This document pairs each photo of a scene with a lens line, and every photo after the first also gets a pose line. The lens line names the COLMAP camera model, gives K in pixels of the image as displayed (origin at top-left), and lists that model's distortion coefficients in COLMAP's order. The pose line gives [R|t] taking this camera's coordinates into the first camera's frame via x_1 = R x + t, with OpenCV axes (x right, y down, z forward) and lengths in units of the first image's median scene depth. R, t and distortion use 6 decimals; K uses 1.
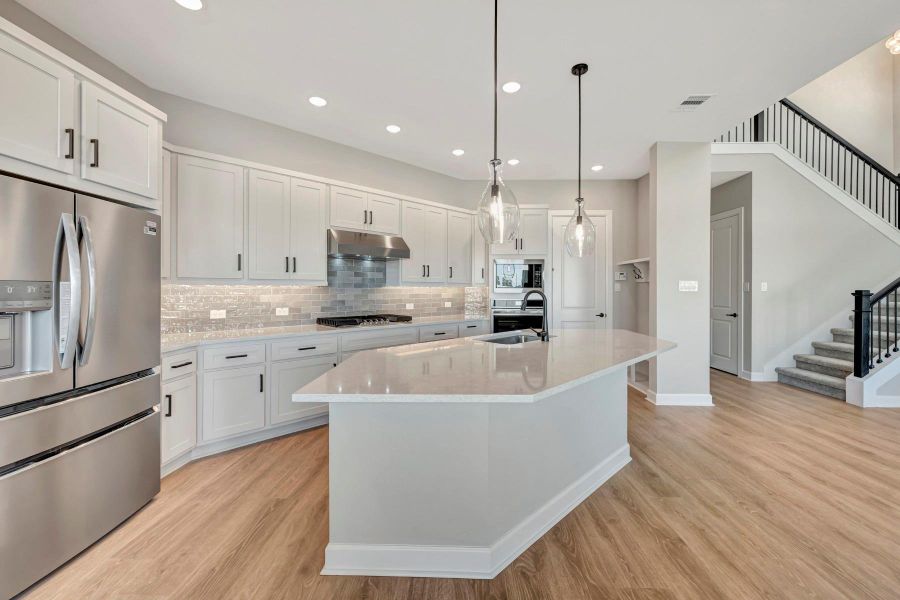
lens RADIAL K [[358.2, 0, 453.4], [0, 358.2, 288.5], [0, 0, 1]] dist [-0.002846, 0.000726]
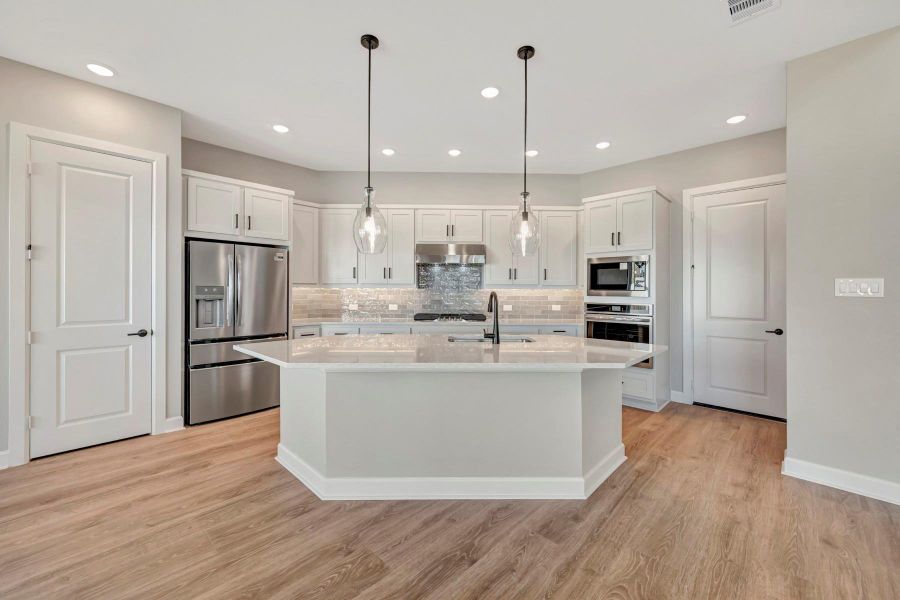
lens RADIAL K [[358.2, 0, 450.6], [0, 358.2, 292.3], [0, 0, 1]] dist [-0.002846, 0.000726]
pose [[0.737440, 0.005463, -0.675391, 0.545897], [-0.003918, 0.999985, 0.003811, 0.001250], [0.675402, -0.000165, 0.737450, 0.123667]]
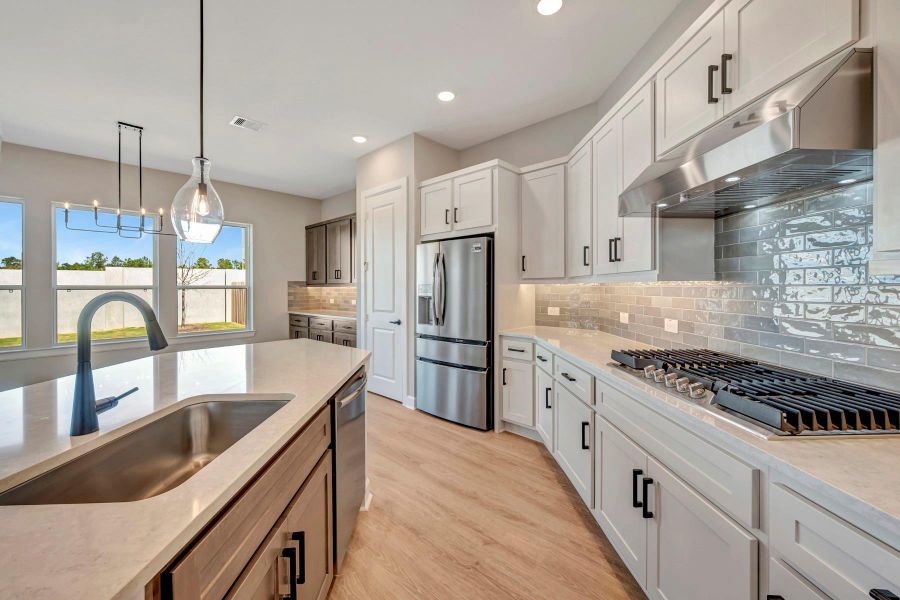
lens RADIAL K [[358.2, 0, 453.8], [0, 358.2, 288.7], [0, 0, 1]] dist [-0.002846, 0.000726]
pose [[-0.657887, 0.004194, -0.753105, 0.185071], [0.004435, 0.999989, 0.001694, 0.000262], [0.753103, -0.002225, -0.657899, 1.002851]]
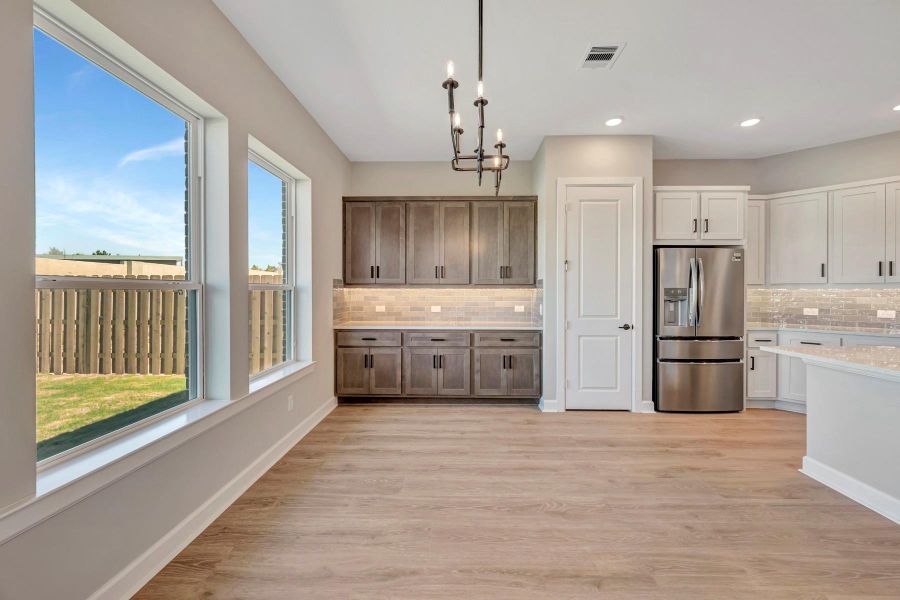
lens RADIAL K [[358.2, 0, 453.8], [0, 358.2, 291.8], [0, 0, 1]] dist [-0.002846, 0.000726]
pose [[0.007589, 0.000651, -0.999971, 0.475771], [-0.002460, 0.999997, 0.000632, 0.002687], [0.999968, 0.002456, 0.007590, -0.215184]]
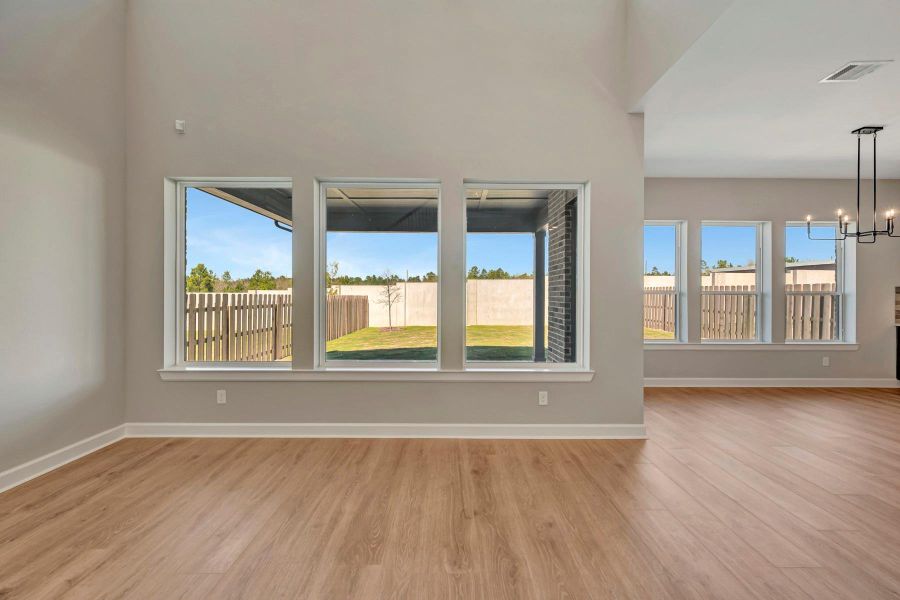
lens RADIAL K [[358.2, 0, 450.7], [0, 358.2, 294.8], [0, 0, 1]] dist [-0.002846, 0.000726]
pose [[-0.999405, -0.004888, -0.034157, 1.093941], [-0.005097, 0.999969, 0.006012, -0.001579], [0.034126, 0.006183, -0.999398, 0.657569]]
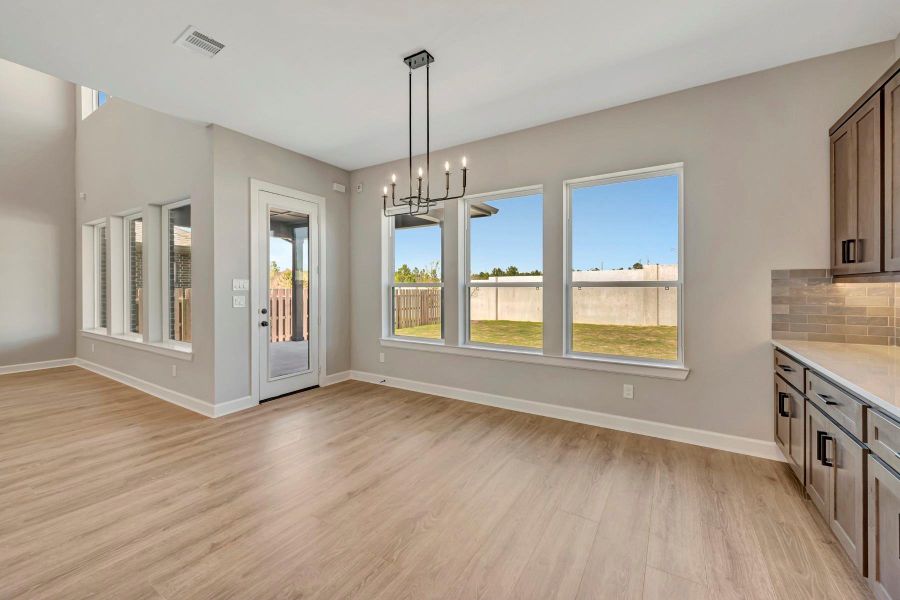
lens RADIAL K [[358.2, 0, 452.8], [0, 358.2, 286.6], [0, 0, 1]] dist [-0.002846, 0.000726]
pose [[-0.864435, 0.000806, 0.502743, -0.320990], [0.000968, 1.000000, 0.000060, -0.001959], [-0.502743, 0.000539, -0.864436, 0.339940]]
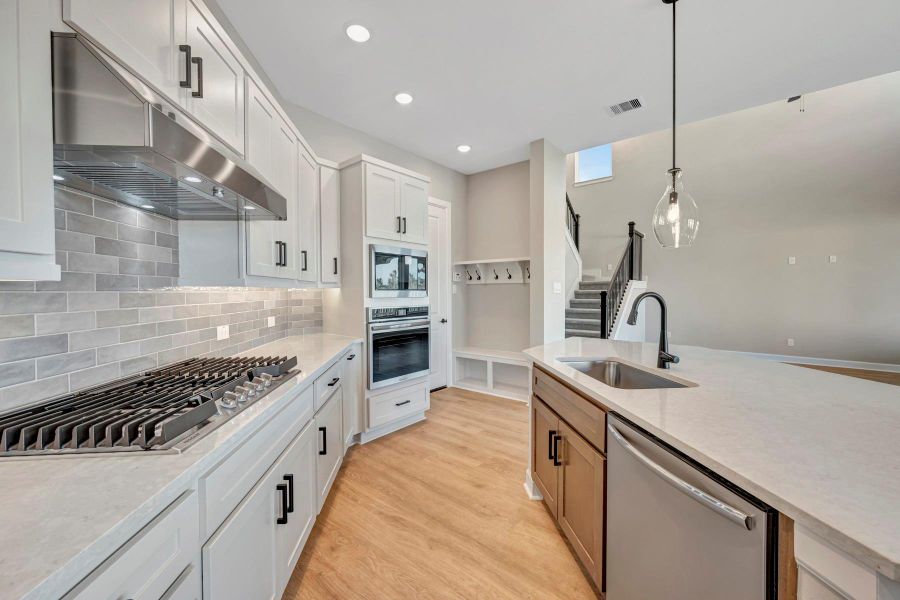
lens RADIAL K [[358.2, 0, 452.3], [0, 358.2, 294.5], [0, 0, 1]] dist [-0.002846, 0.000726]
pose [[0.609608, -0.010028, 0.792640, -0.346125], [0.001114, 0.999930, 0.011794, -0.001405], [-0.792702, -0.006307, 0.609576, 0.597868]]
